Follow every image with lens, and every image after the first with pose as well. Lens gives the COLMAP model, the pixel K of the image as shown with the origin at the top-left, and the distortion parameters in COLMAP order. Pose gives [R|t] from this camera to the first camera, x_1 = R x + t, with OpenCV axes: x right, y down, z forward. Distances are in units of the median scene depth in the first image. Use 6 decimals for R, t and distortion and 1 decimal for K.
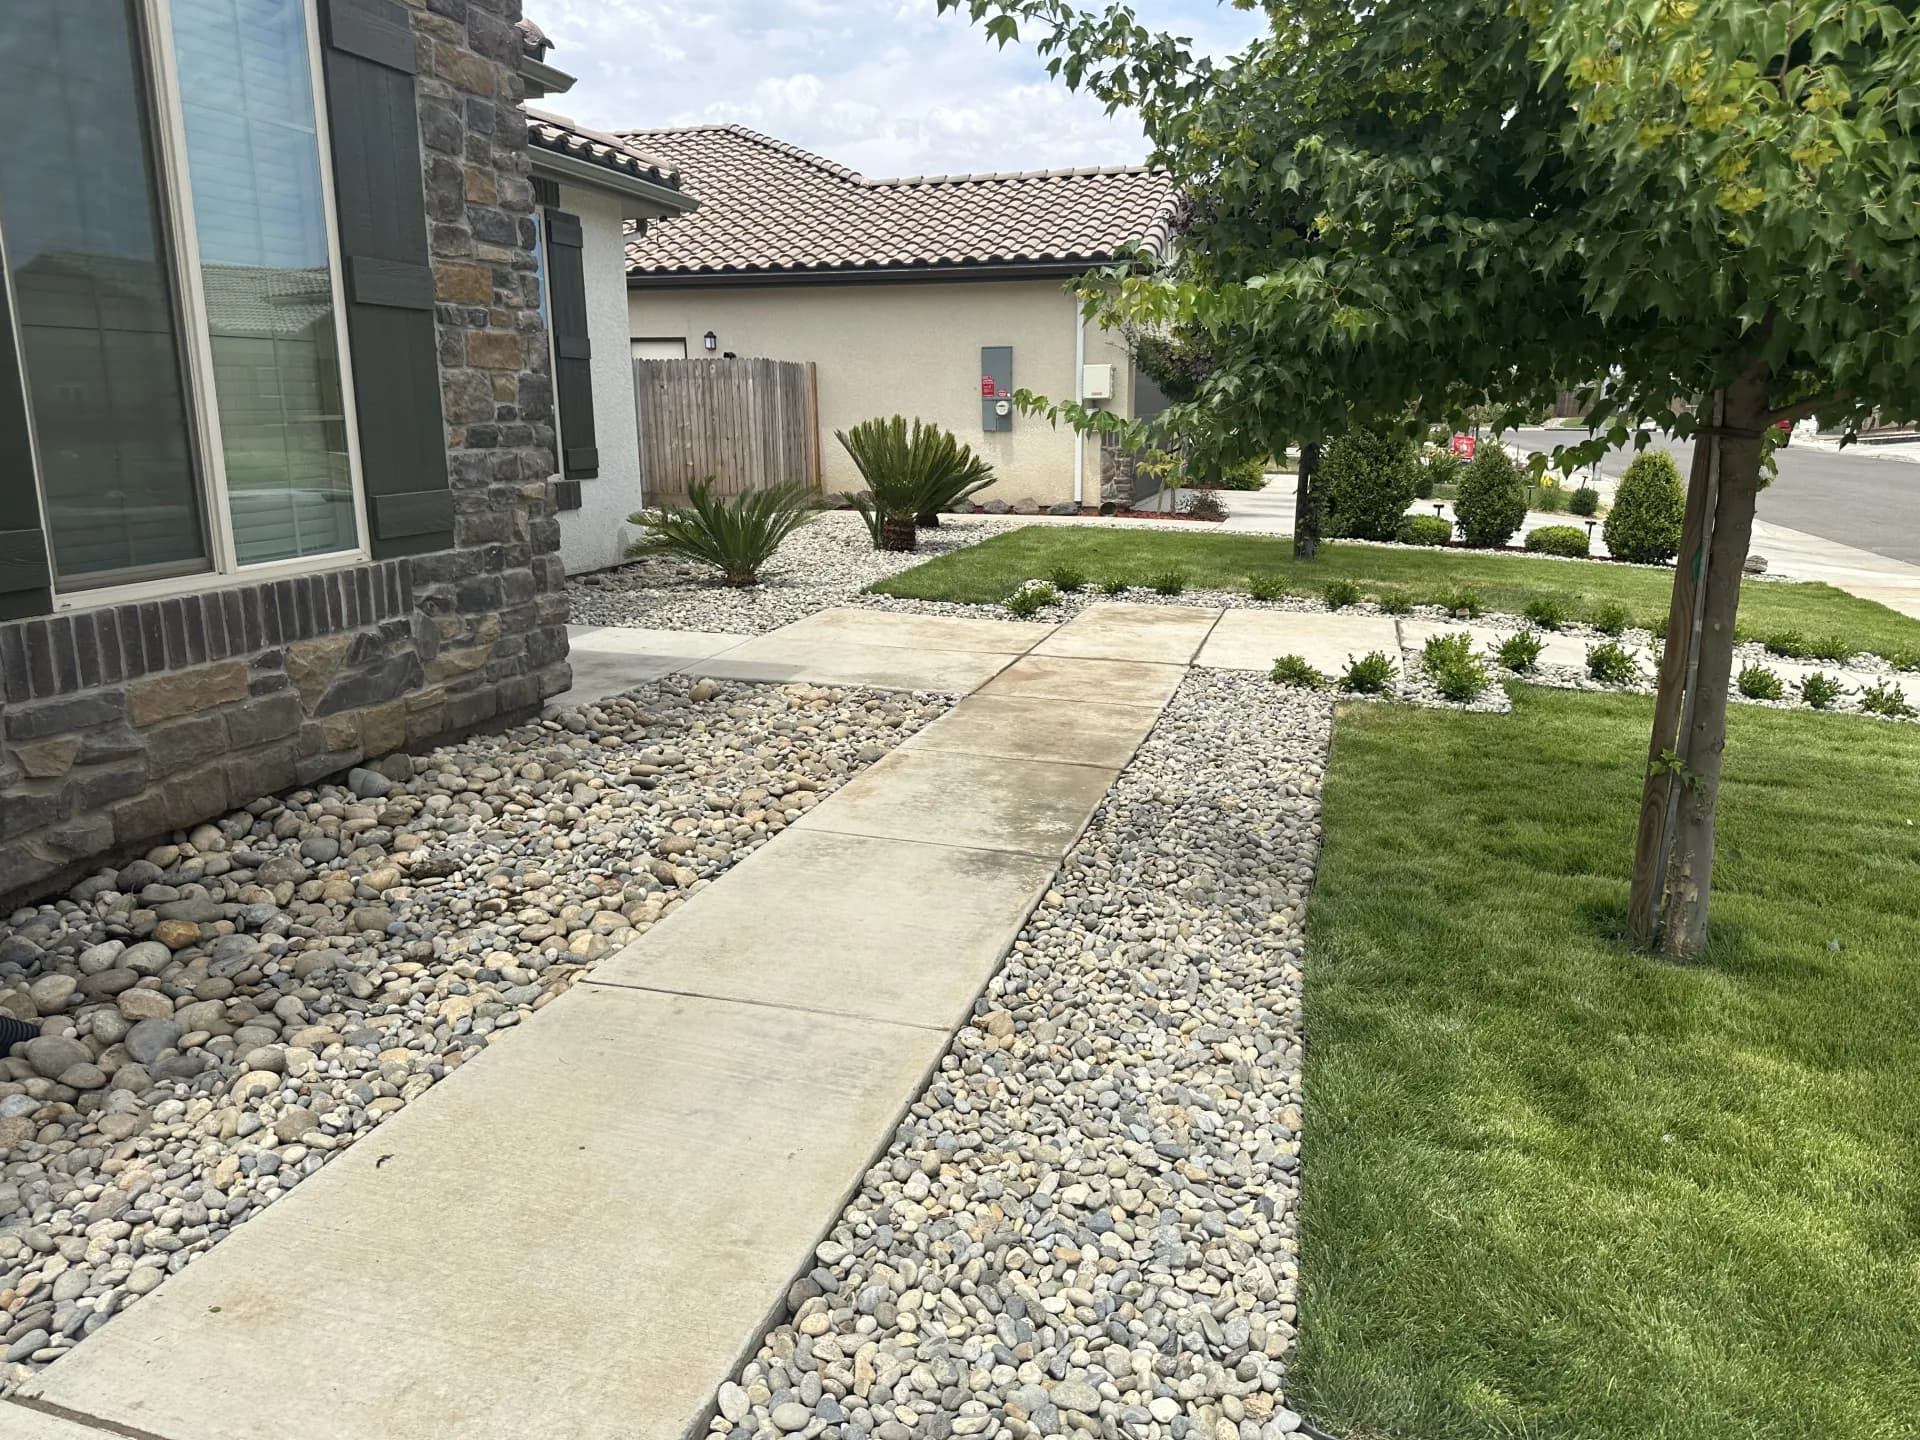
lens RADIAL K [[1374.0, 0, 960.0], [0, 1374.0, 720.0], [0, 0, 1]] dist [0.038219, -0.042137]
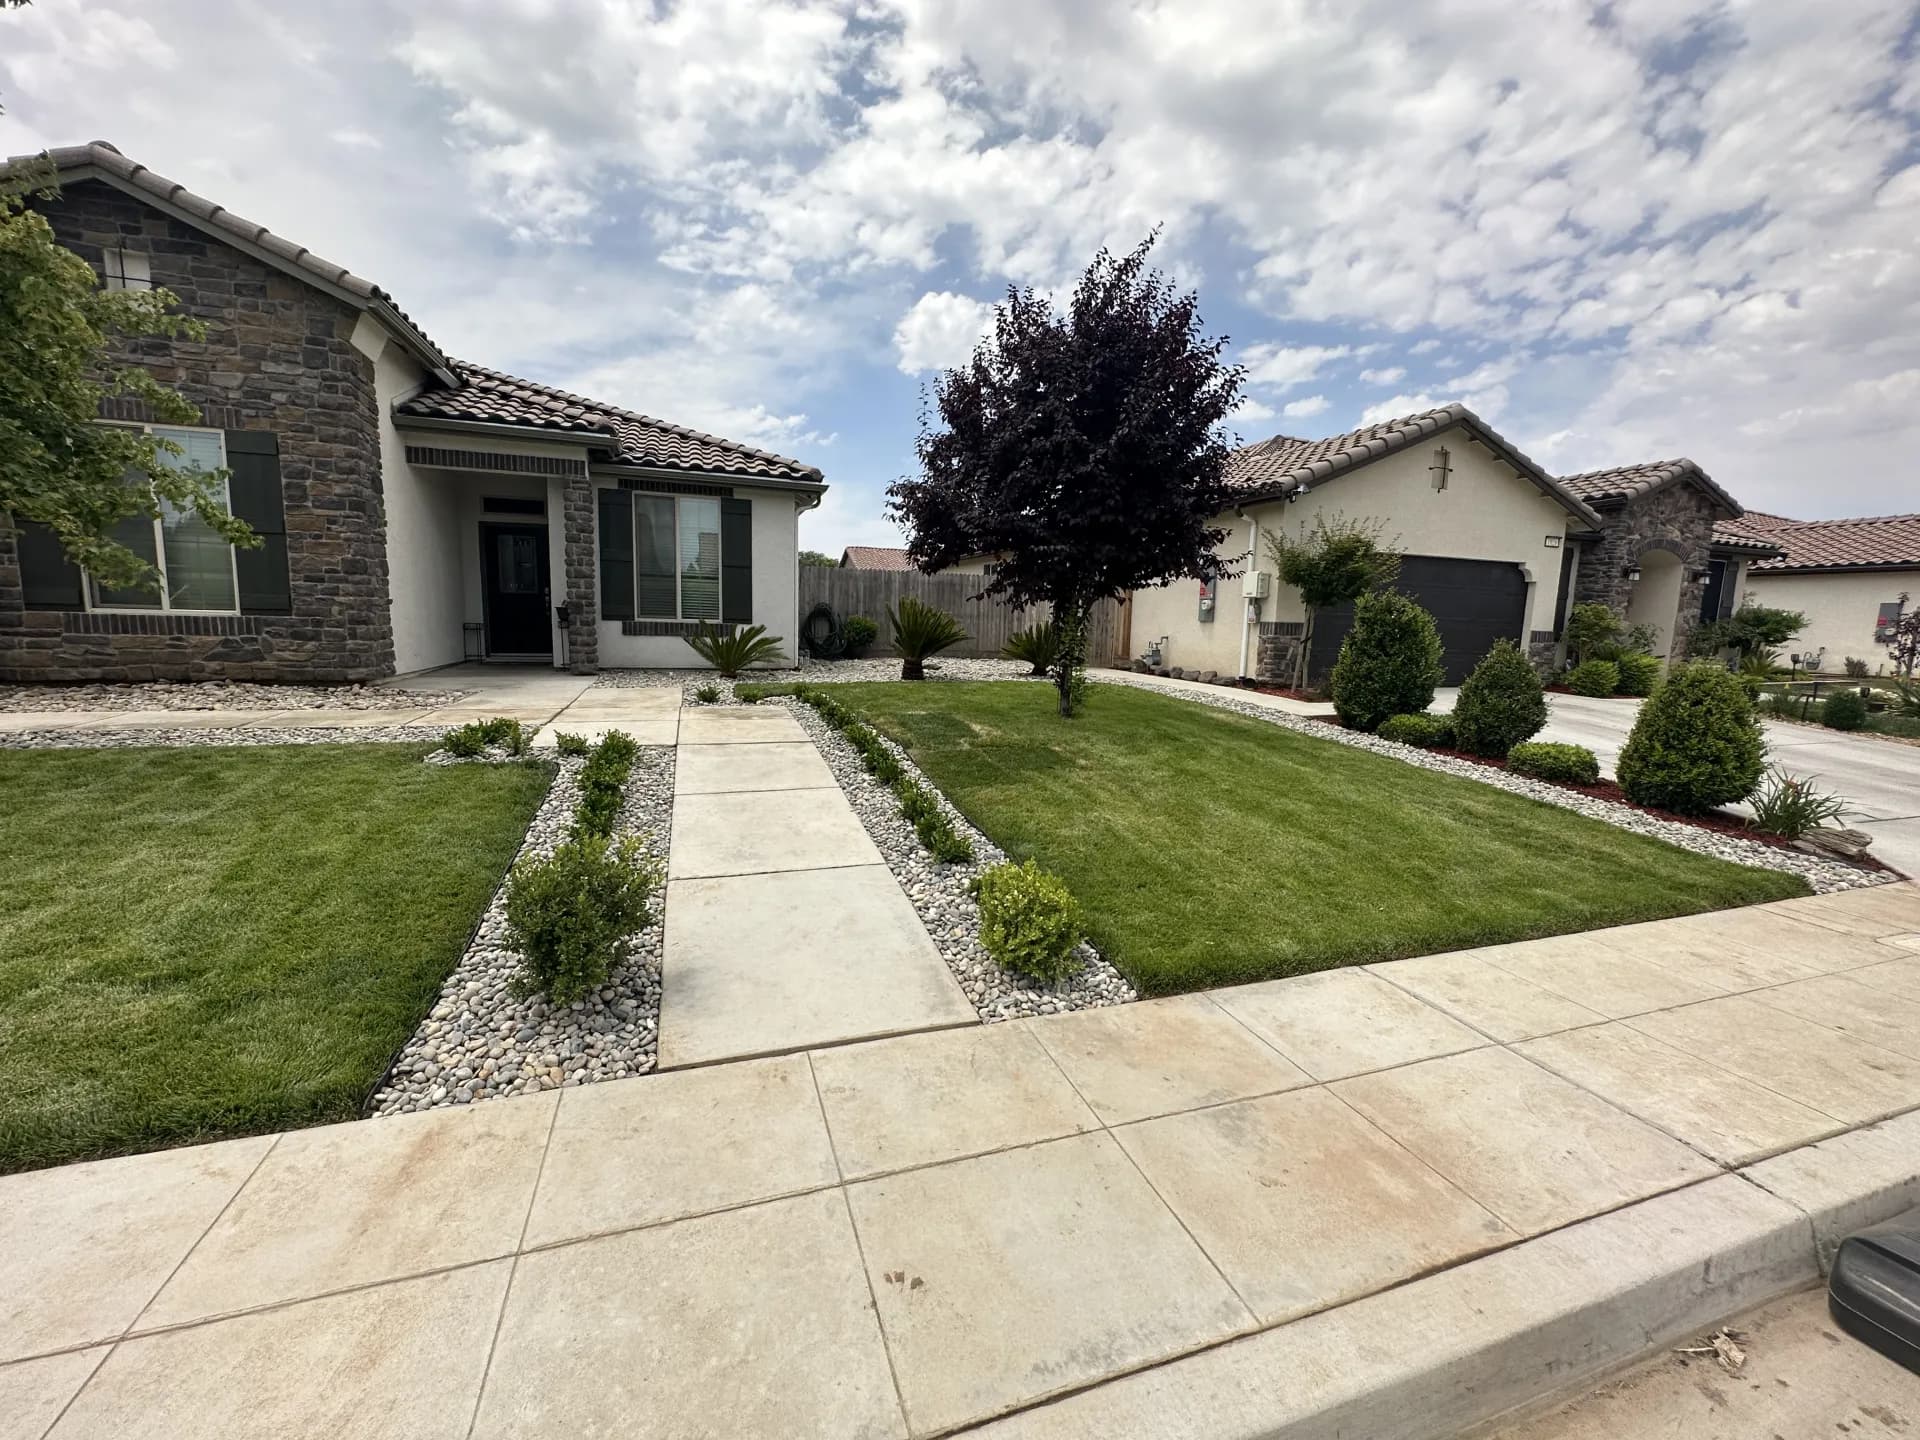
lens RADIAL K [[770.9, 0, 959.0], [0, 770.9, 725.6], [0, 0, 1]] dist [0.011658, -0.005030]
pose [[0.573303, 0.135011, -0.808144, 1.699390], [-0.211255, 0.977339, 0.013412, -0.212993], [0.791641, 0.163035, 0.588833, 1.169299]]
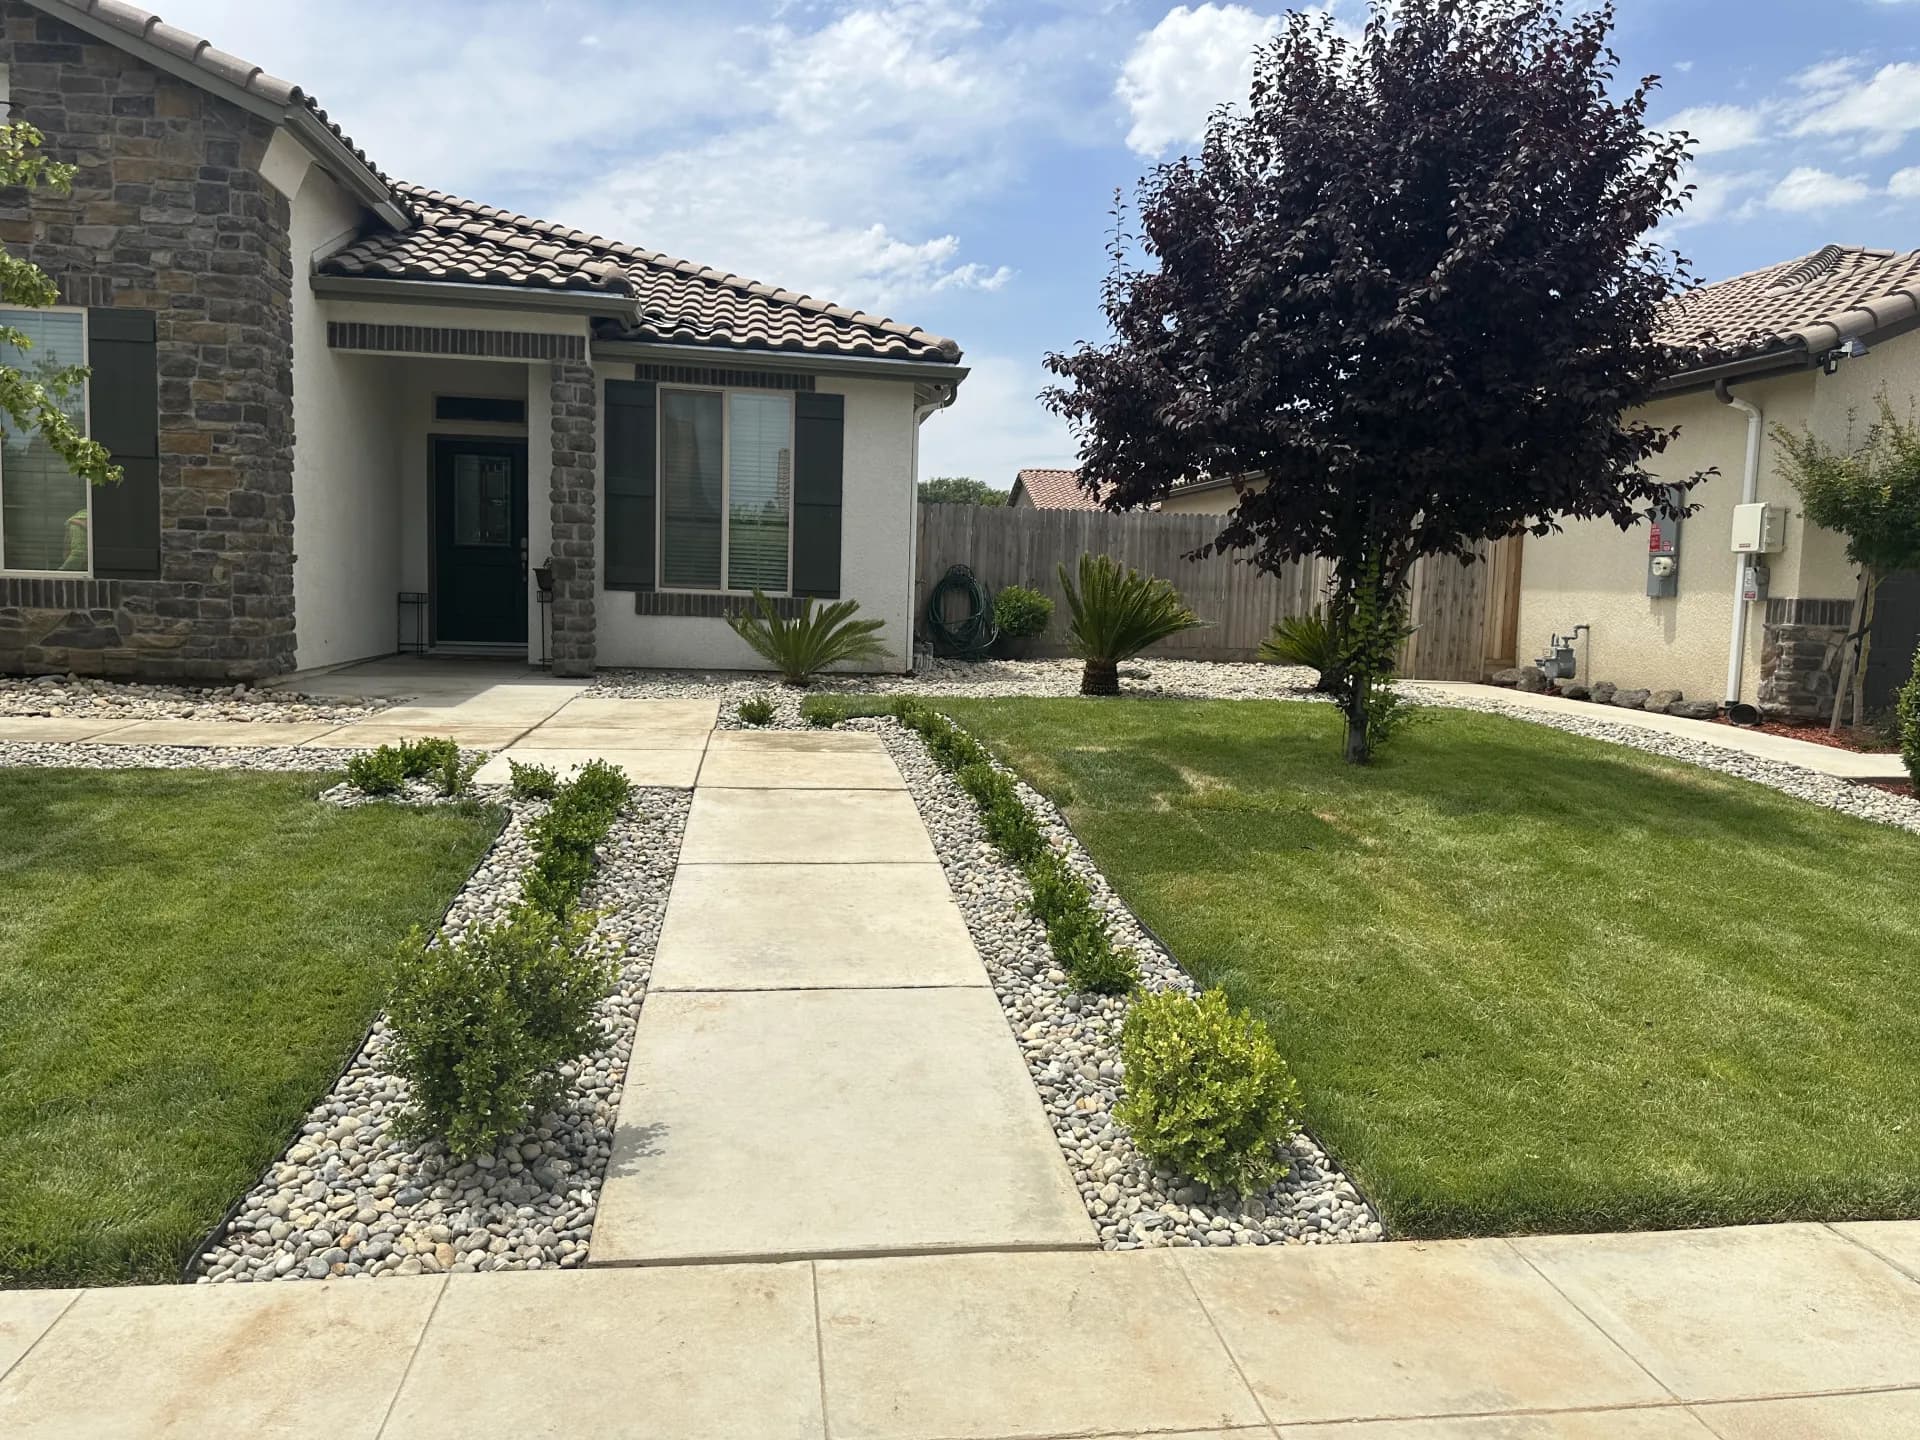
lens RADIAL K [[1374.0, 0, 960.0], [0, 1374.0, 720.0], [0, 0, 1]] dist [0.038219, -0.042137]
pose [[0.408813, 0.109560, -0.906018, 1.782825], [-0.235218, 0.971876, 0.011388, -0.214904], [0.881785, 0.208456, 0.423086, 1.189205]]
